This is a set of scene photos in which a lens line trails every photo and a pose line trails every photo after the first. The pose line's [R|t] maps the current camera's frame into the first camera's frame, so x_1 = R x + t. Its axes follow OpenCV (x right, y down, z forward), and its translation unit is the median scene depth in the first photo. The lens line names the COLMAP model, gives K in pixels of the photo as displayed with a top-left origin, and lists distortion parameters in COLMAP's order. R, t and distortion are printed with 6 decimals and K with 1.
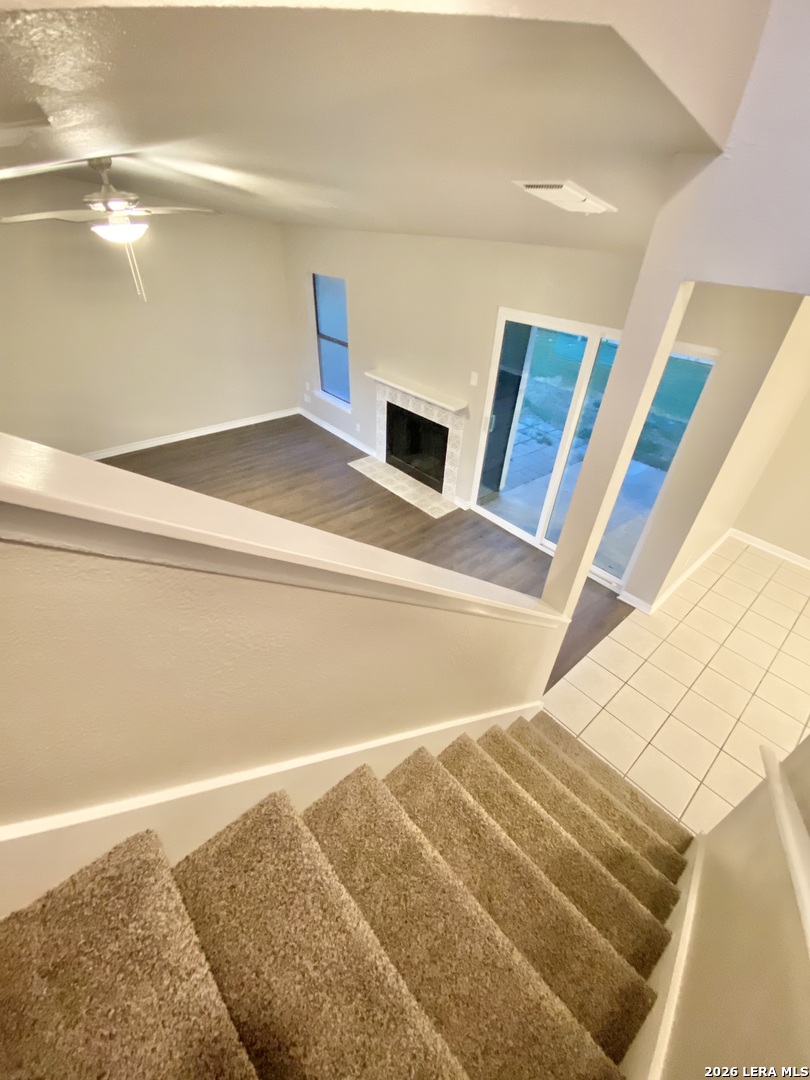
lens RADIAL K [[438.4, 0, 403.9], [0, 438.4, 537.6], [0, 0, 1]] dist [-0.019786, -0.001143]
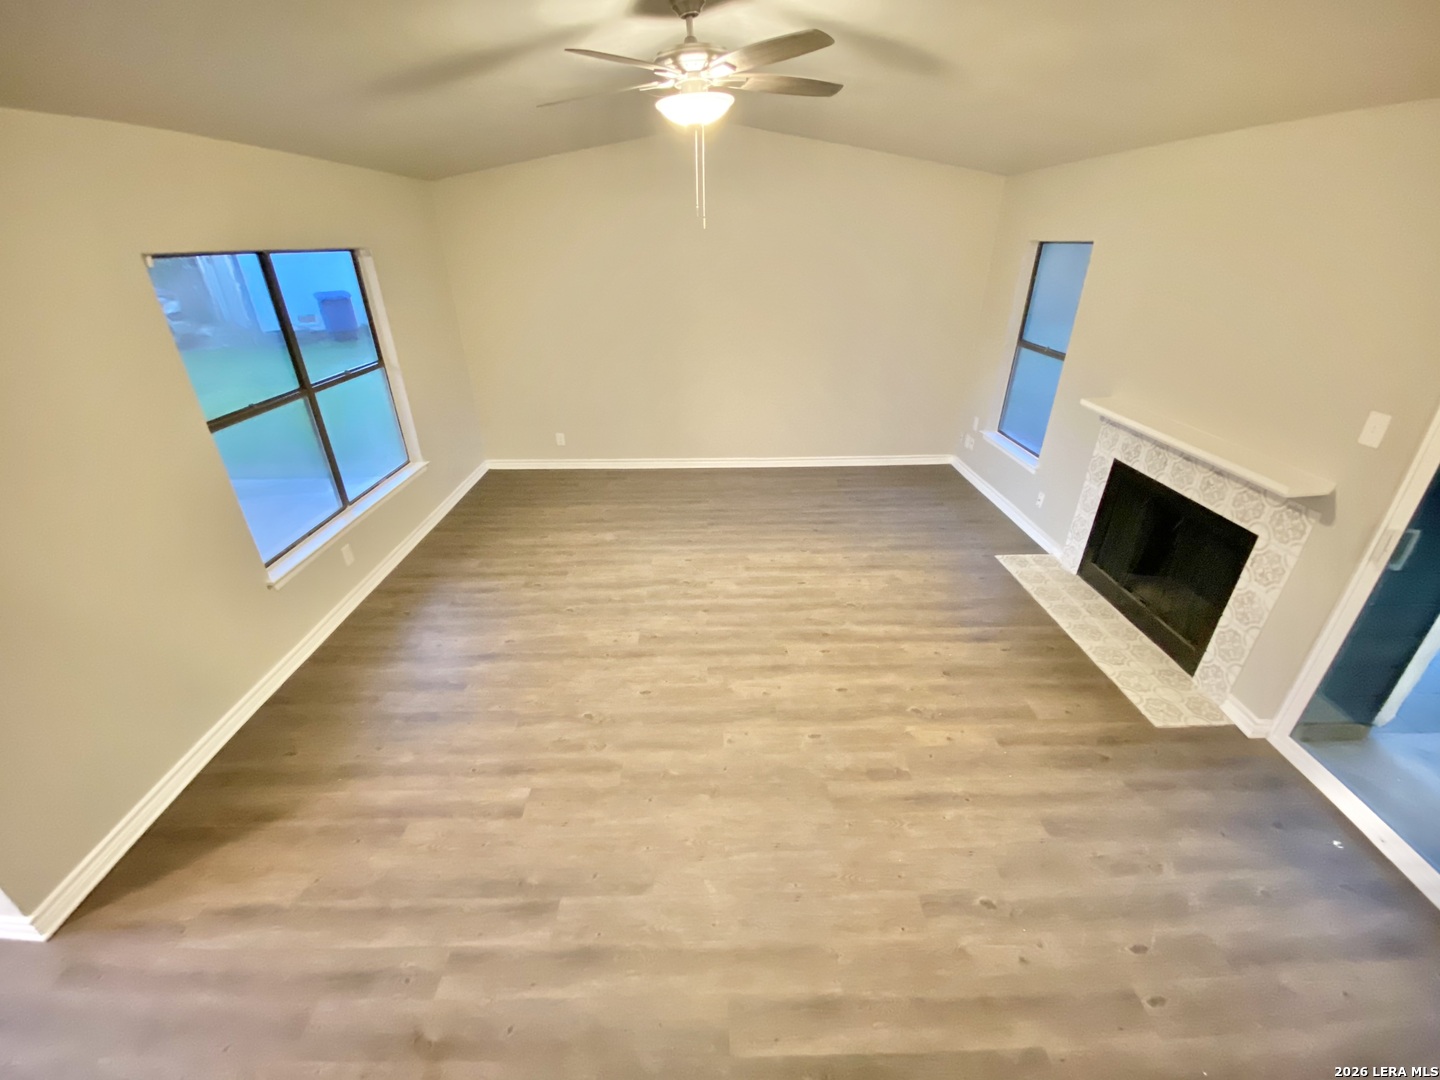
lens RADIAL K [[584.6, 0, 711.7], [0, 584.6, 541.3], [0, 0, 1]] dist [-0.019786, -0.001143]
pose [[0.757907, 0.249800, -0.602642, 0.035326], [-0.352182, 0.934275, -0.055653, -0.025434], [0.549131, 0.254420, 0.796069, 0.251861]]
